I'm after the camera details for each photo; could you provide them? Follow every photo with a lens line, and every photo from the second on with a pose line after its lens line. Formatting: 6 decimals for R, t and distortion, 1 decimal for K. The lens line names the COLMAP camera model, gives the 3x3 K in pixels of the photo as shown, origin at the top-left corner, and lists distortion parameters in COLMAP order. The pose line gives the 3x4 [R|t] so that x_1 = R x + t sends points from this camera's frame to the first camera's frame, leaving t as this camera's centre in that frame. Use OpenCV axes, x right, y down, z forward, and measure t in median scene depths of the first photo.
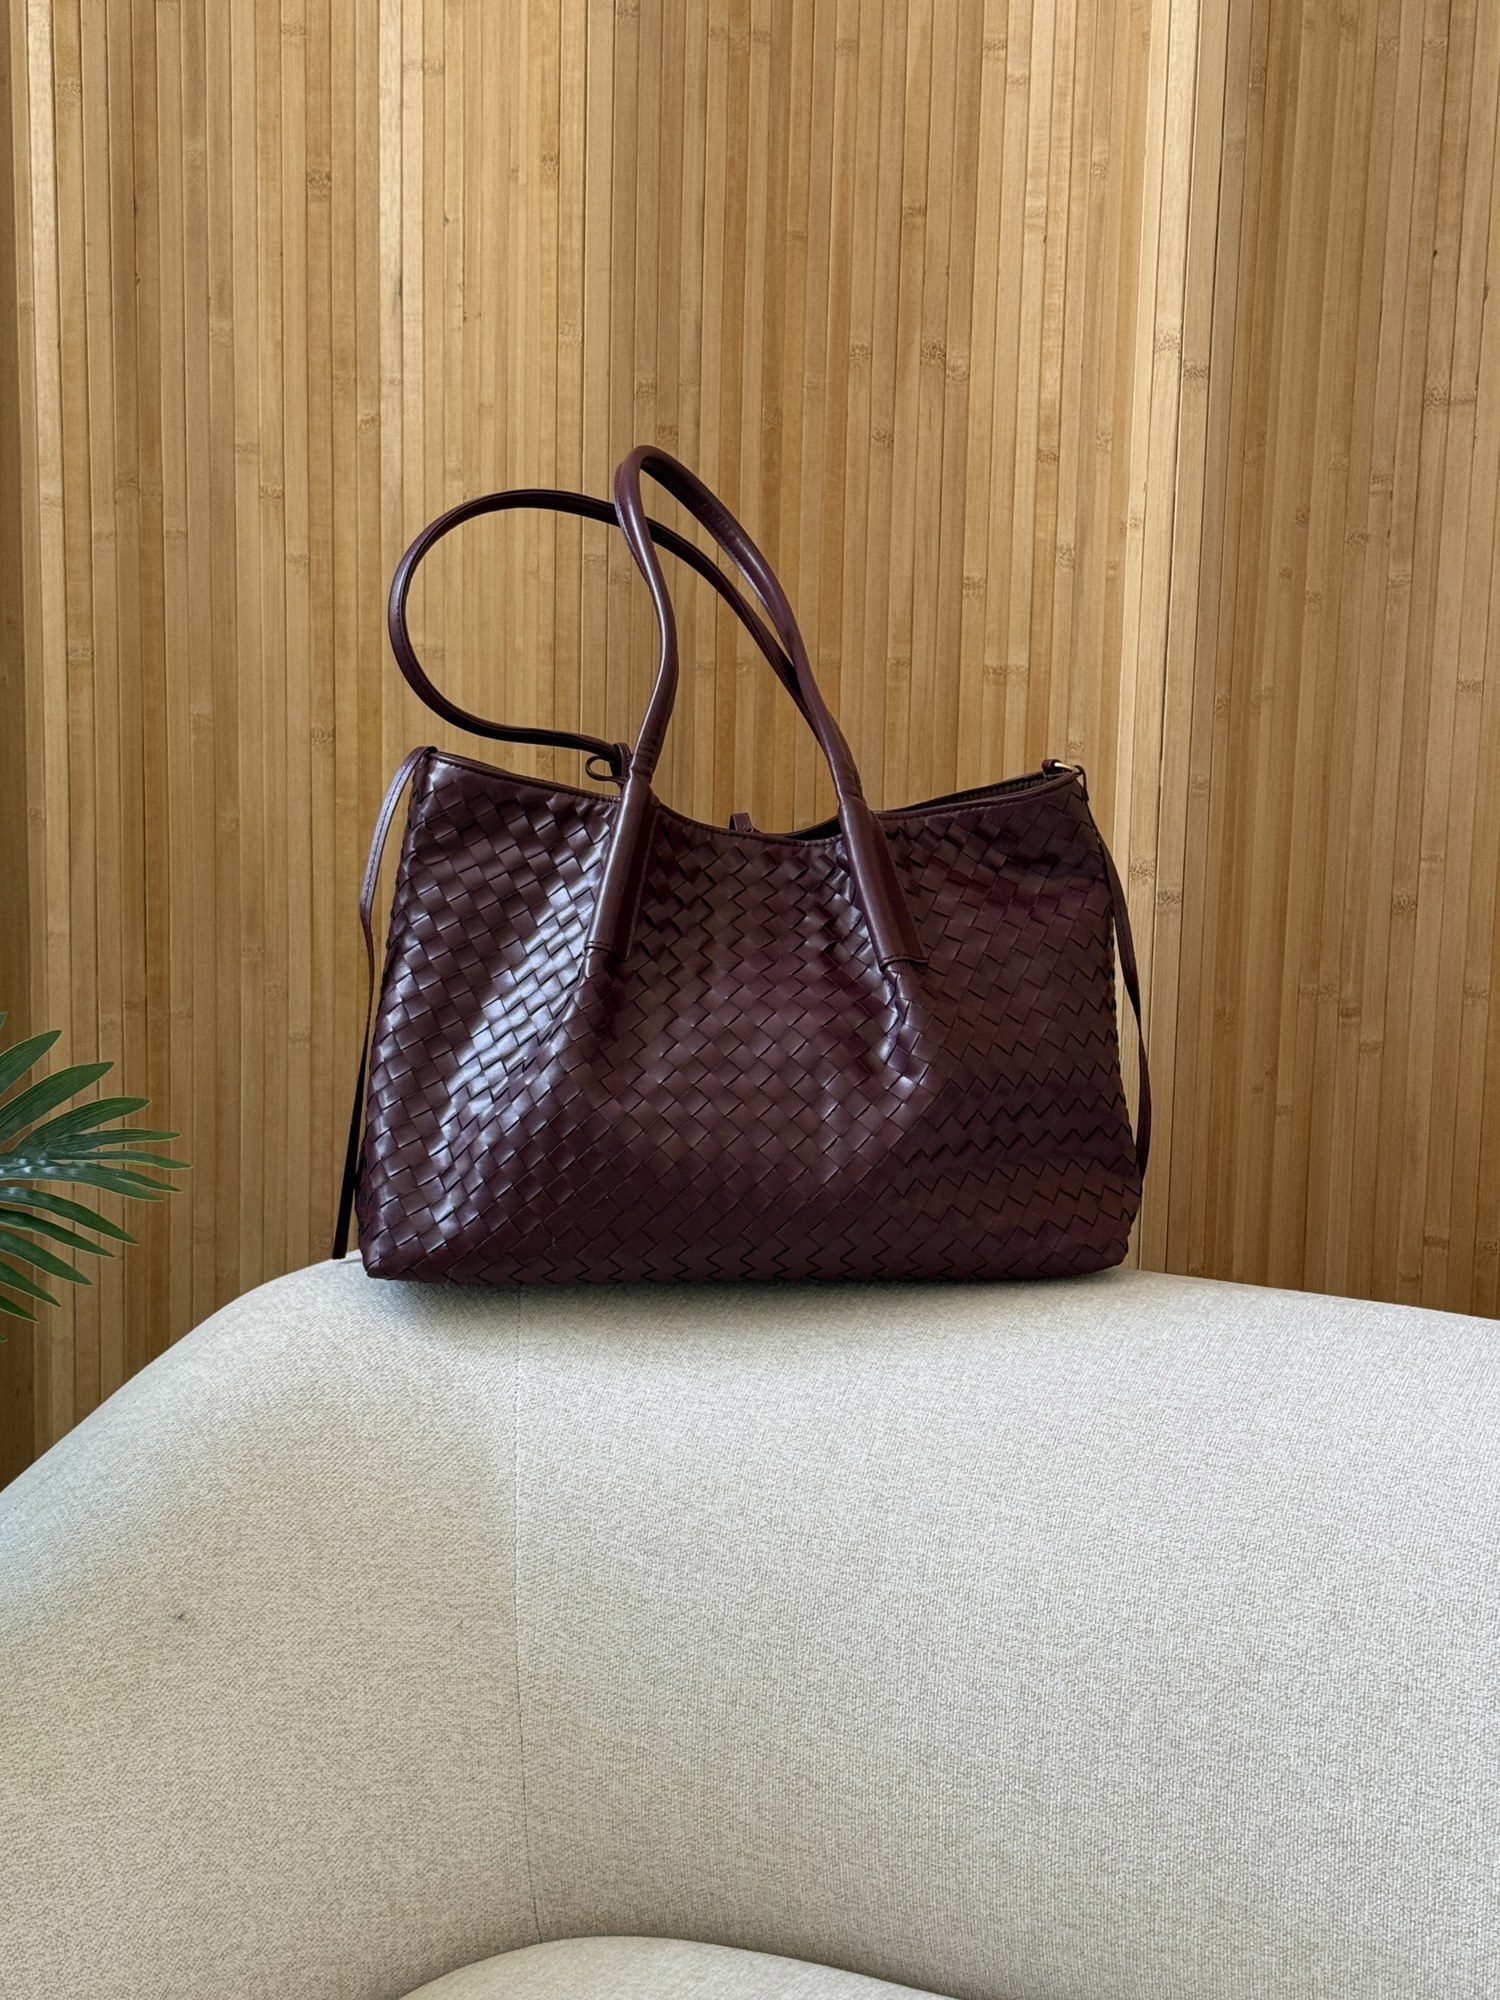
lens RADIAL K [[2971.8, 0, 750.0], [0, 2971.8, 1000.0], [0, 0, 1]] dist [0.114866, 0.035005]
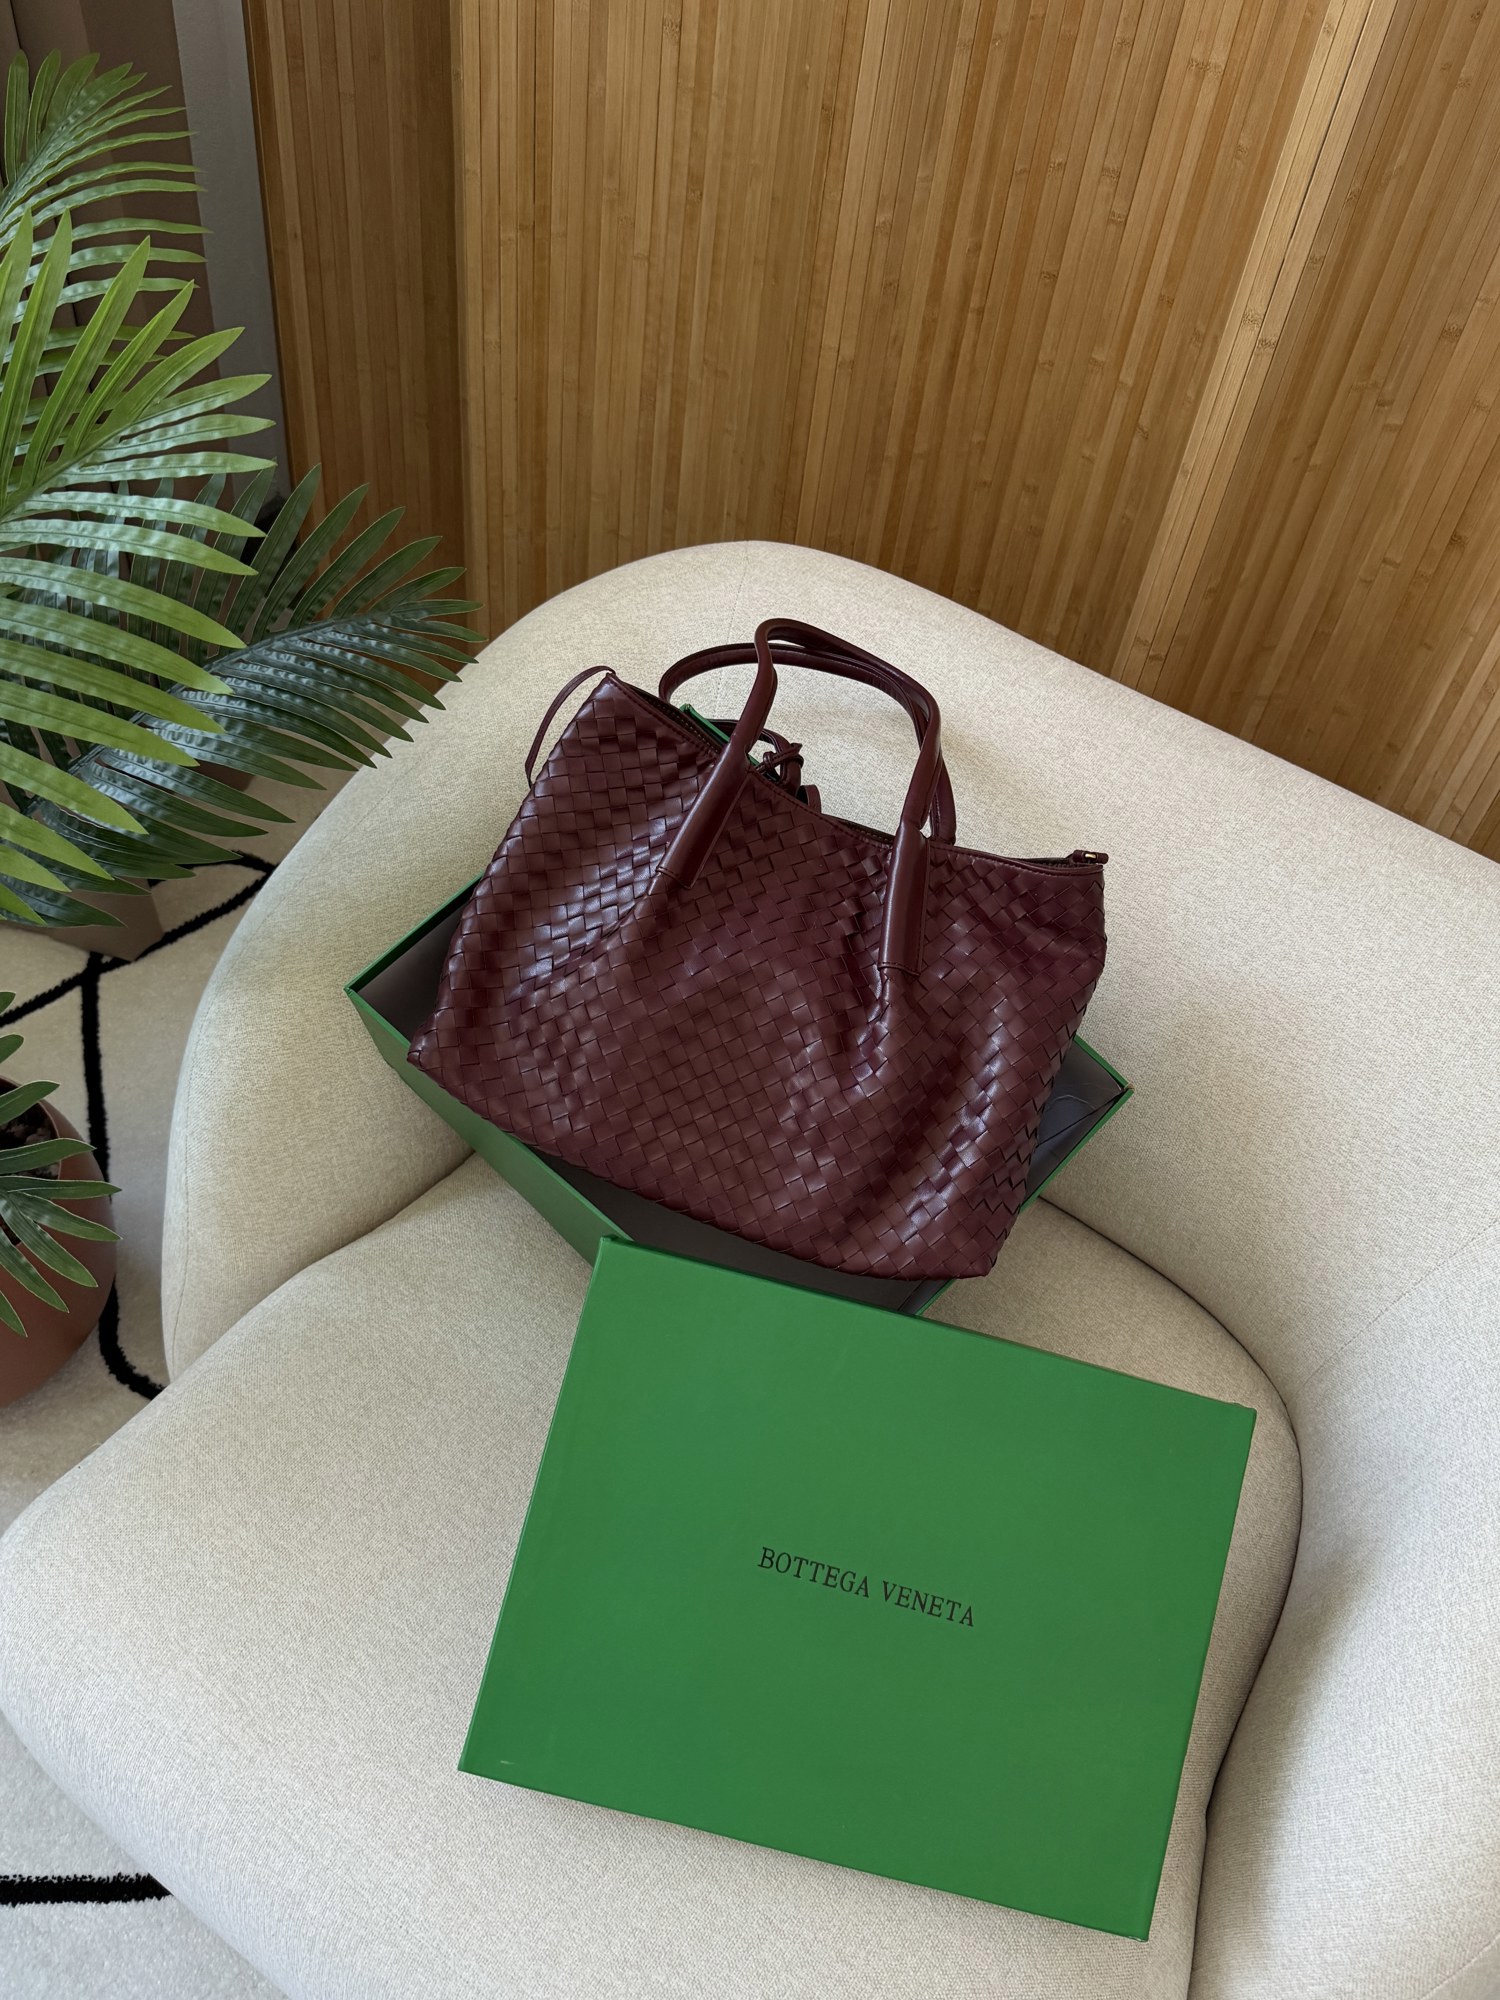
lens RADIAL K [[1669.0, 0, 750.0], [0, 1669.0, 1000.0], [0, 0, 1]] dist [-0.008469, -0.007650]
pose [[0.982069, 0.179248, -0.058408, 0.009013], [-0.105173, 0.778044, 0.619344, -0.220531], [0.156460, -0.602095, 0.782944, 0.190537]]
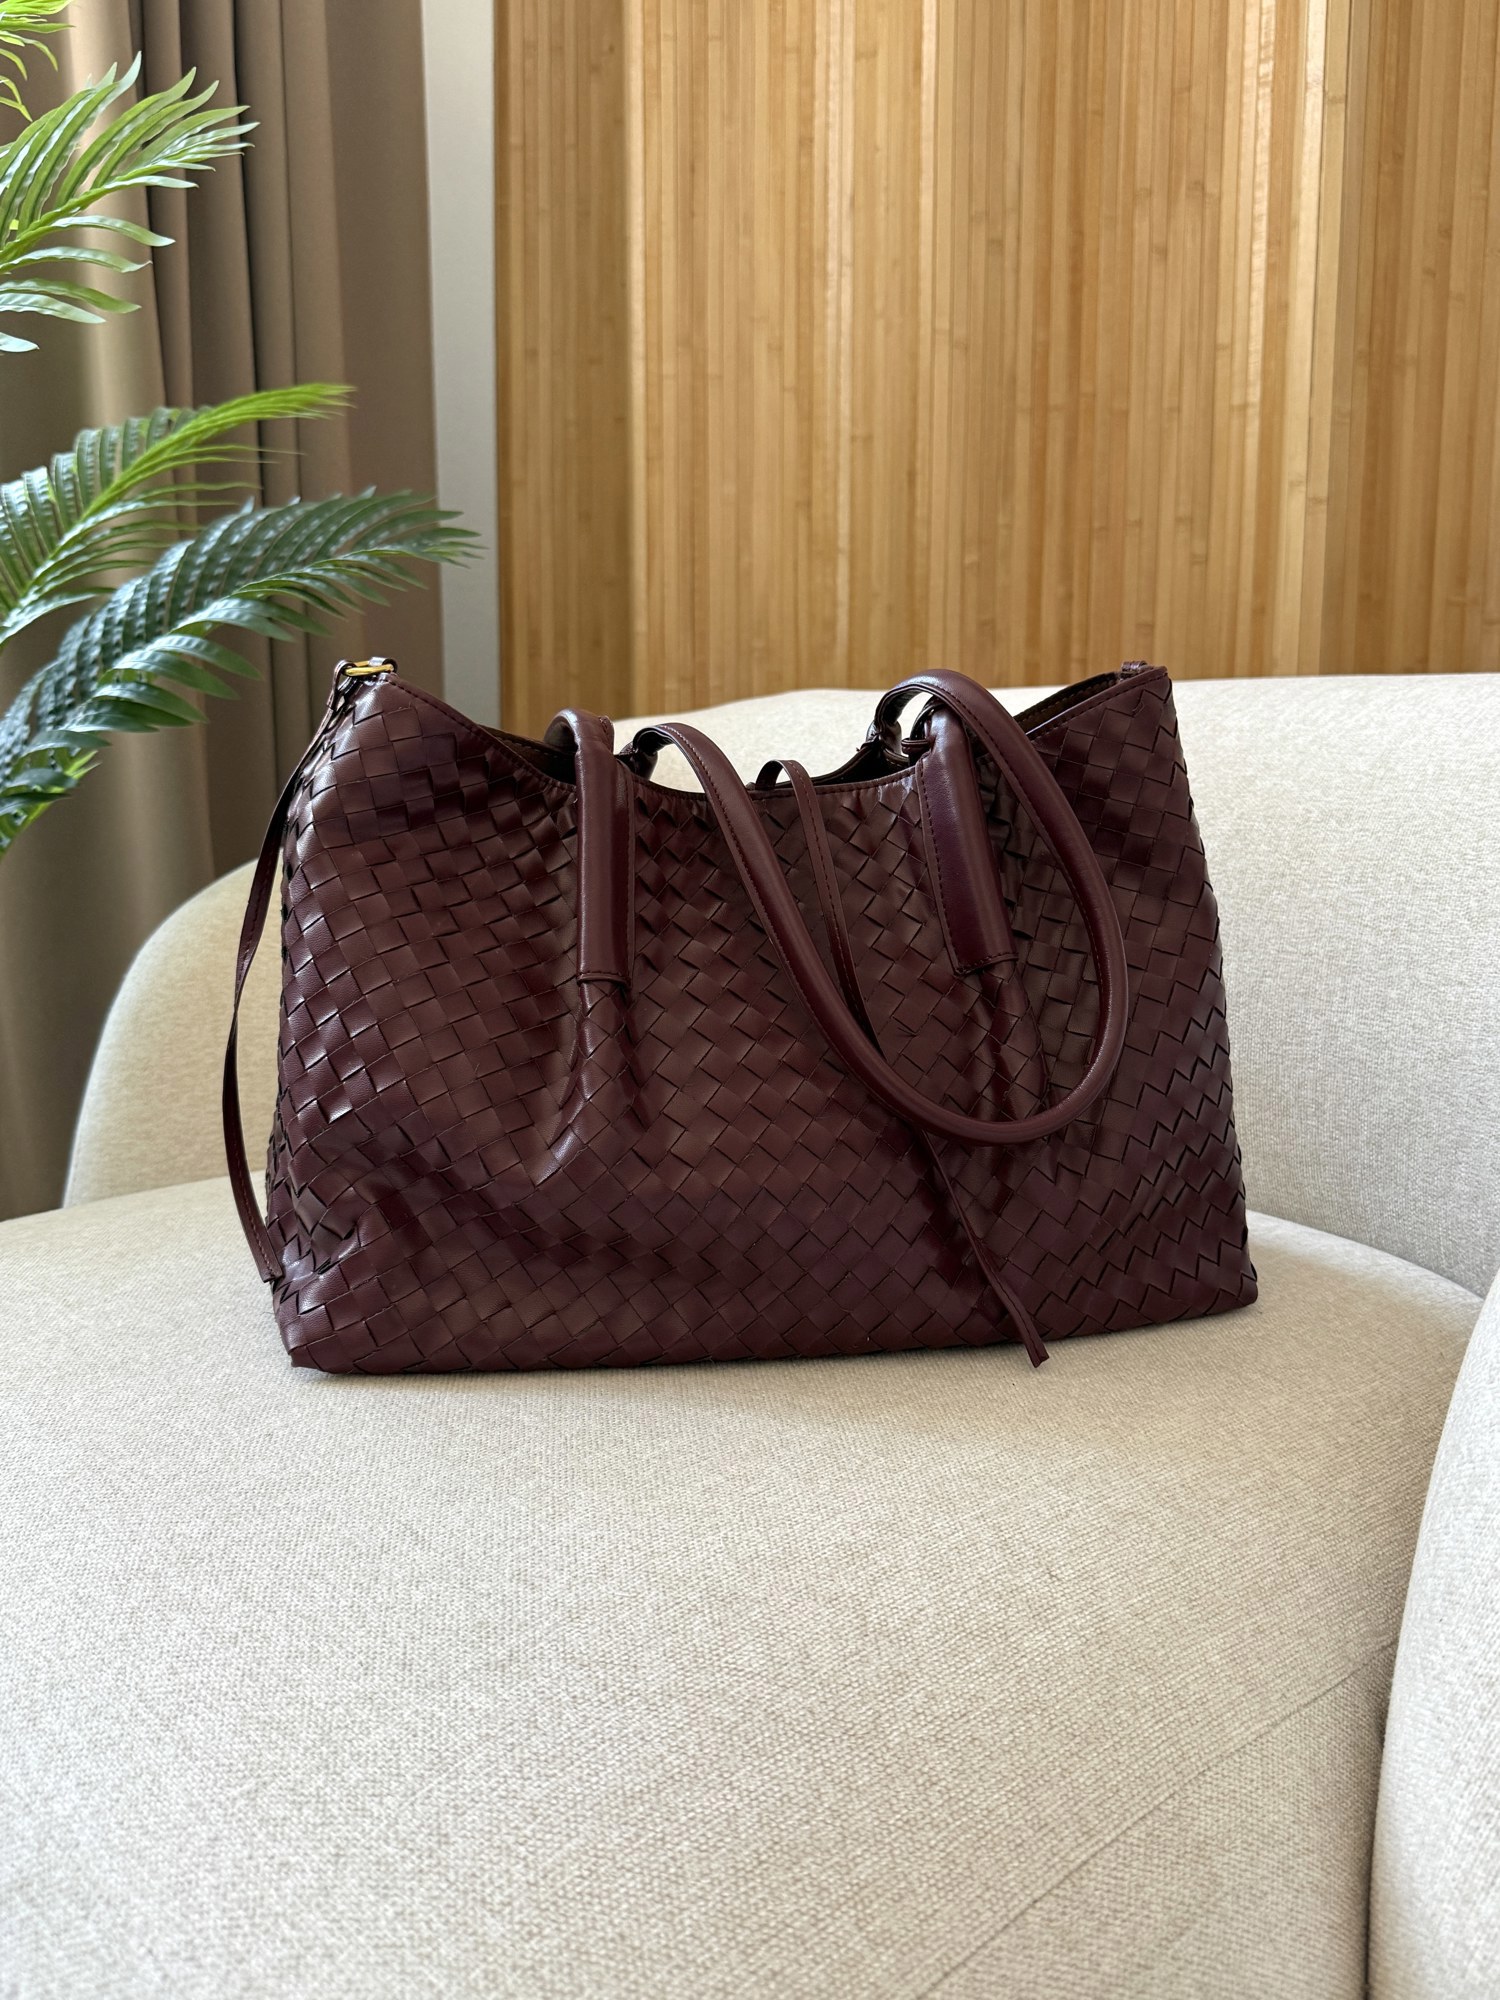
lens RADIAL K [[1673.6, 0, 750.0], [0, 1673.6, 1000.0], [0, 0, 1]] dist [-0.021623, -0.015719]
pose [[0.923502, 0.038973, -0.381607, 0.182294], [-0.051991, 0.998363, -0.023858, 0.201795], [0.380053, 0.041873, 0.924017, 0.202405]]
